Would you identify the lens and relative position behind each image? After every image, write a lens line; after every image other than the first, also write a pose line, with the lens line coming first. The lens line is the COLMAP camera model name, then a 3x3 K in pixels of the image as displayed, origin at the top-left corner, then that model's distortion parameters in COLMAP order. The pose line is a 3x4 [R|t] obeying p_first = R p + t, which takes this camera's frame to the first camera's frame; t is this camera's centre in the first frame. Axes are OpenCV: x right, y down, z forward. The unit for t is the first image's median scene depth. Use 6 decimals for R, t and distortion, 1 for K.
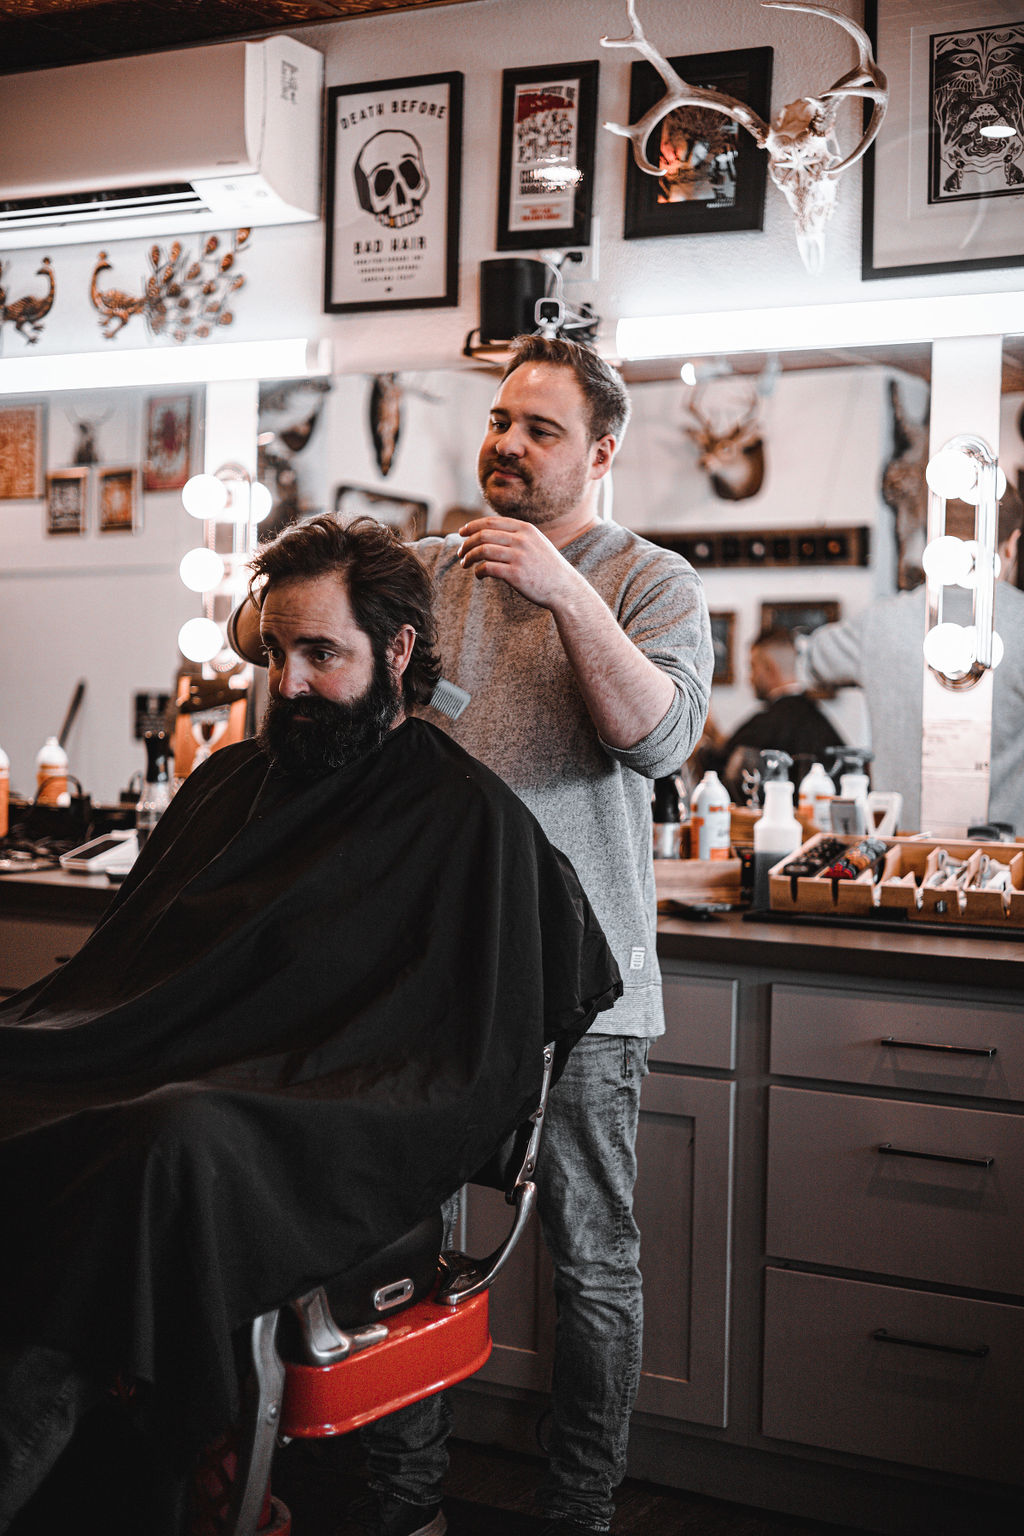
lens RADIAL K [[2161.2, 0, 510.4], [0, 2161.2, 763.7], [0, 0, 1]] dist [0.034952, 0.000000]
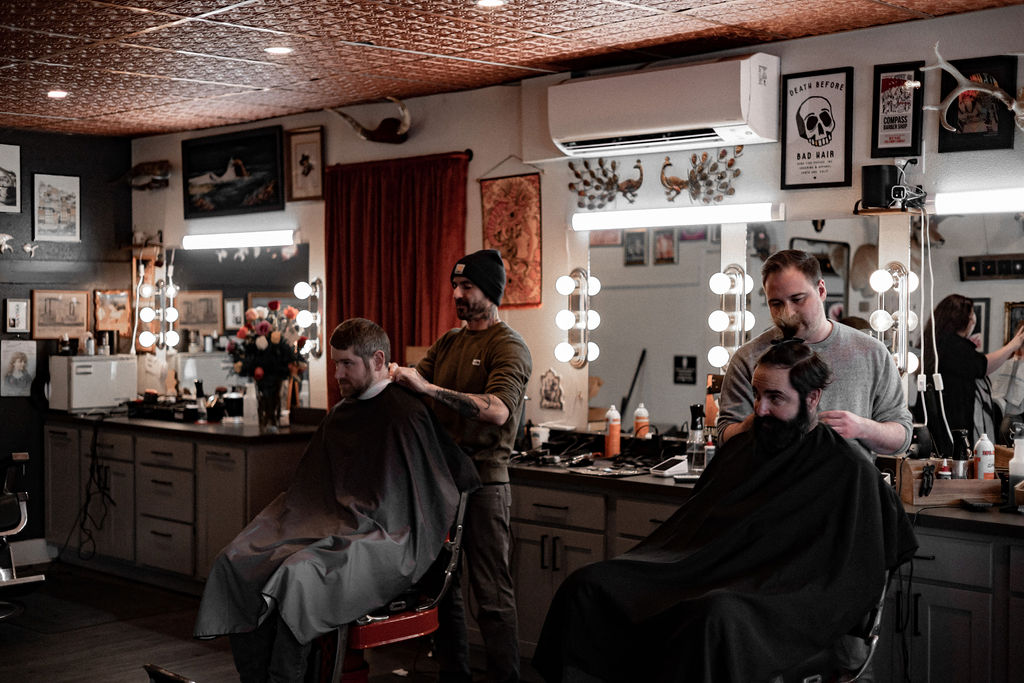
lens RADIAL K [[1440.8, 0, 508.2], [0, 1440.8, 342.5], [0, 0, 1]] dist [0.034952, 0.000000]
pose [[0.960865, -0.008985, -0.276873, 0.036924], [0.003428, 0.999783, -0.020547, -0.045766], [0.276997, 0.018794, 0.960687, -0.318896]]
